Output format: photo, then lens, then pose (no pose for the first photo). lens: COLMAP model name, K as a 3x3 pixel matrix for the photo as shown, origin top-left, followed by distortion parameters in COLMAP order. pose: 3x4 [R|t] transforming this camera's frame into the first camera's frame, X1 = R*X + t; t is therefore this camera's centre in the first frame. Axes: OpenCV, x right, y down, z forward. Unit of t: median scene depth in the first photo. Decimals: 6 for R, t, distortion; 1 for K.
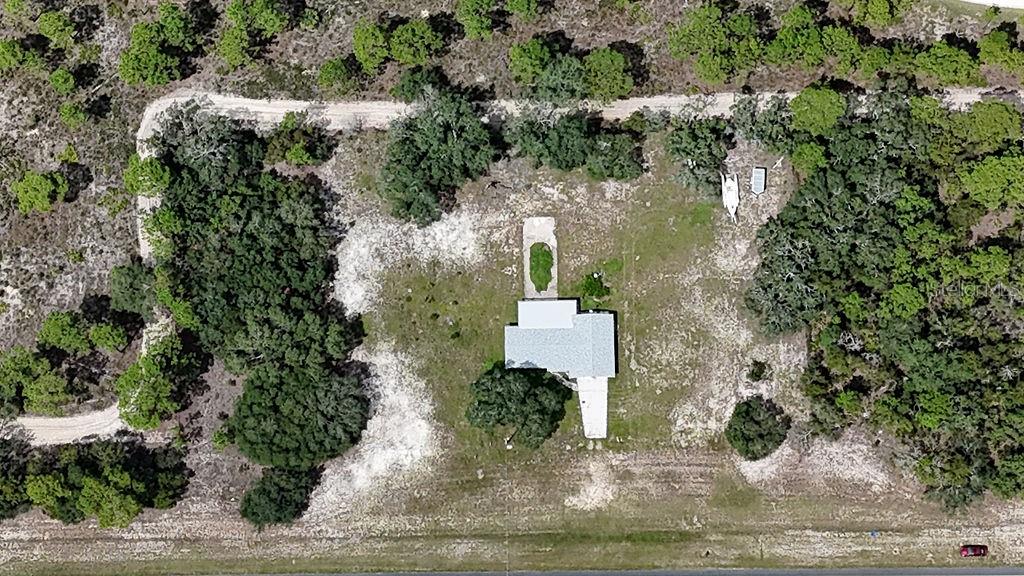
lens RADIAL K [[2238.0, 0, 520.4], [0, 2238.0, 286.3], [0, 0, 1]] dist [0.261755, -1.496904]
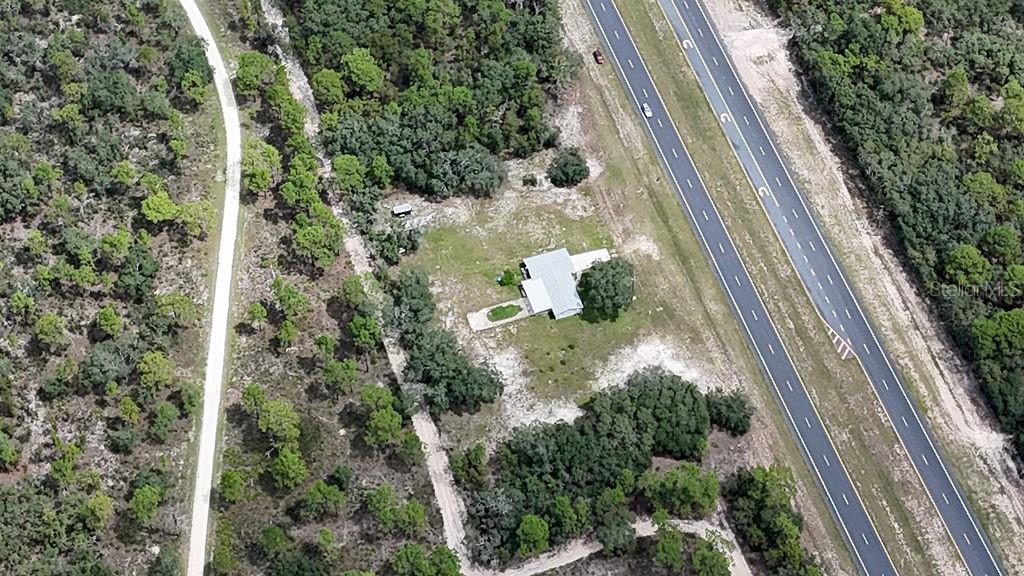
lens RADIAL K [[2238.0, 0, 520.4], [0, 2238.0, 286.3], [0, 0, 1]] dist [0.261755, -1.496904]
pose [[-0.302899, -0.741790, 0.598331, -0.816050], [0.942725, -0.141170, 0.302227, -0.418481], [-0.139722, 0.655606, 0.742064, -0.041142]]
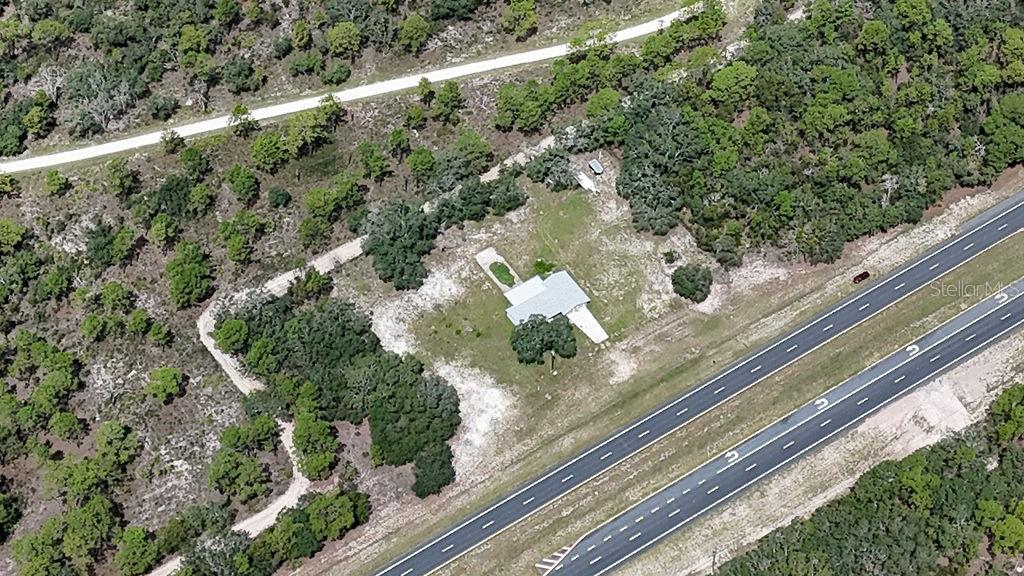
lens RADIAL K [[2238.0, 0, 520.4], [0, 2238.0, 286.3], [0, 0, 1]] dist [0.261755, -1.496904]
pose [[0.837664, -0.431775, 0.334497, -0.460417], [0.536908, 0.763345, -0.359213, 0.513844], [-0.100238, 0.480494, 0.871251, -0.230586]]
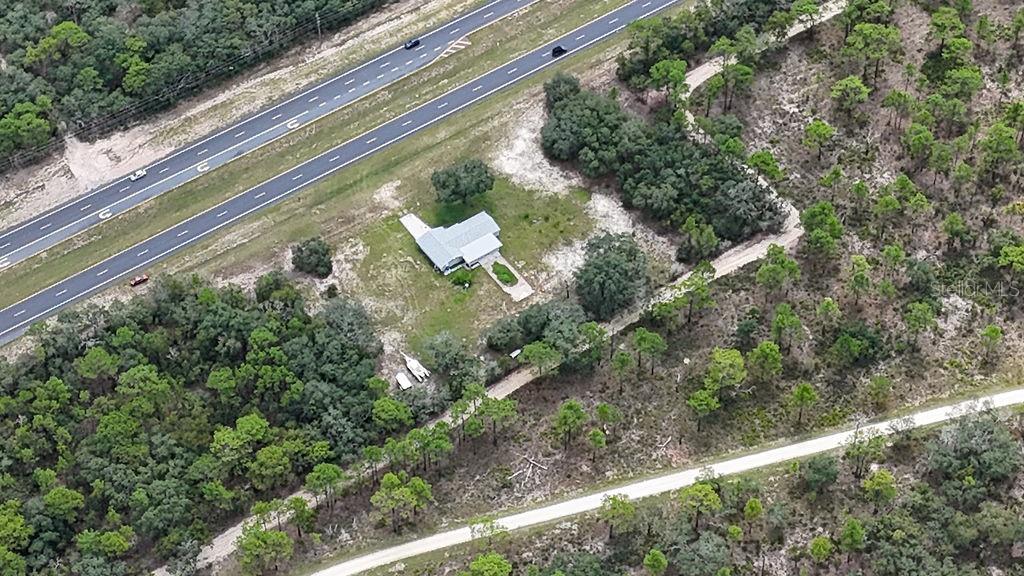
lens RADIAL K [[2238.0, 0, 520.4], [0, 2238.0, 286.3], [0, 0, 1]] dist [0.261755, -1.496904]
pose [[-0.827695, 0.449227, -0.336328, 0.472724], [-0.546605, -0.509669, 0.664425, -0.943745], [0.127061, 0.733779, 0.667400, 0.083058]]
